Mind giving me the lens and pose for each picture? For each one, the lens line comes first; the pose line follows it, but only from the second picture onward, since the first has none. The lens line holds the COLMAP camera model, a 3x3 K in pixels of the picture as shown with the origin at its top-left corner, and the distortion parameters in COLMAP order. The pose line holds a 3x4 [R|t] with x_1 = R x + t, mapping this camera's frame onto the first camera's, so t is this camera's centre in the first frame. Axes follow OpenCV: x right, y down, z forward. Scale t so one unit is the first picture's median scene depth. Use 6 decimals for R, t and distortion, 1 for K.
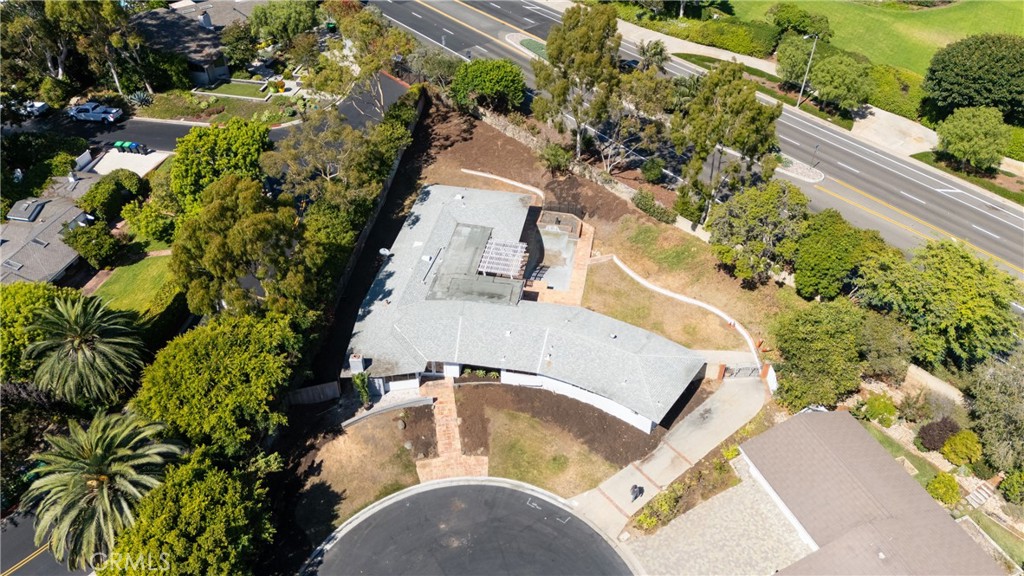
lens RADIAL K [[750.9, 0, 512.0], [0, 750.9, 288.0], [0, 0, 1]] dist [0.072768, -0.058983]
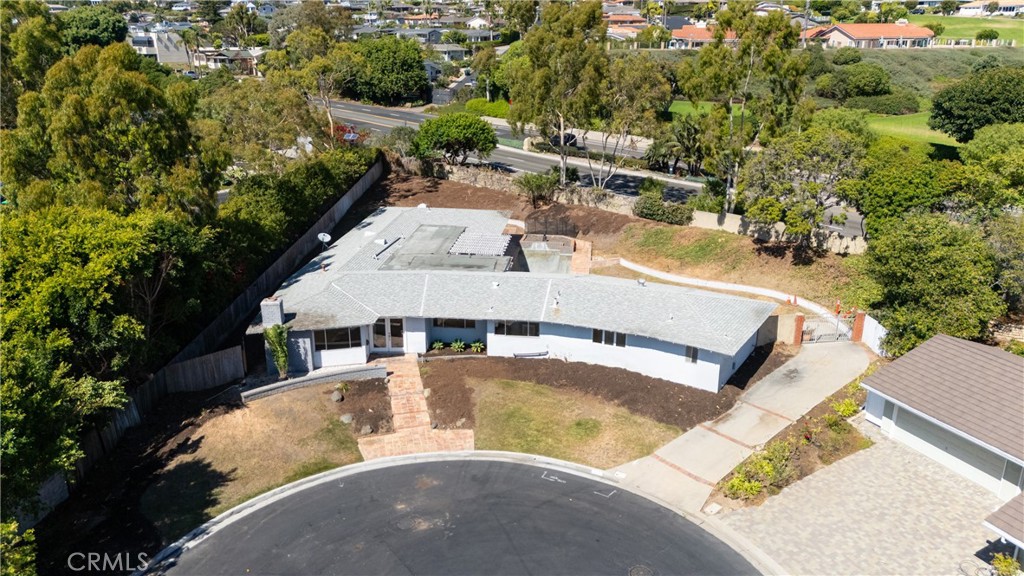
lens RADIAL K [[750.9, 0, 512.0], [0, 750.9, 288.0], [0, 0, 1]] dist [0.072768, -0.058983]
pose [[0.997928, -0.028743, 0.057568, -0.032625], [0.046968, 0.936915, -0.346389, 0.336343], [-0.043980, 0.348375, 0.936323, 0.367376]]
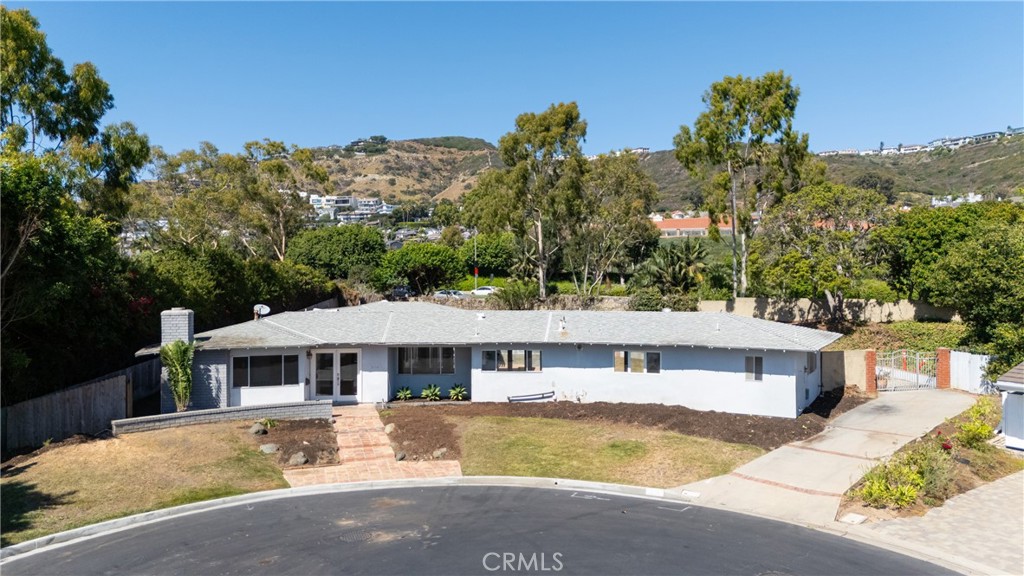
lens RADIAL K [[750.9, 0, 512.0], [0, 750.9, 288.0], [0, 0, 1]] dist [0.072768, -0.058983]
pose [[0.992283, -0.016107, 0.122939, -0.053330], [0.089543, 0.778936, -0.620678, 0.420375], [-0.085765, 0.626897, 0.774367, 0.609818]]
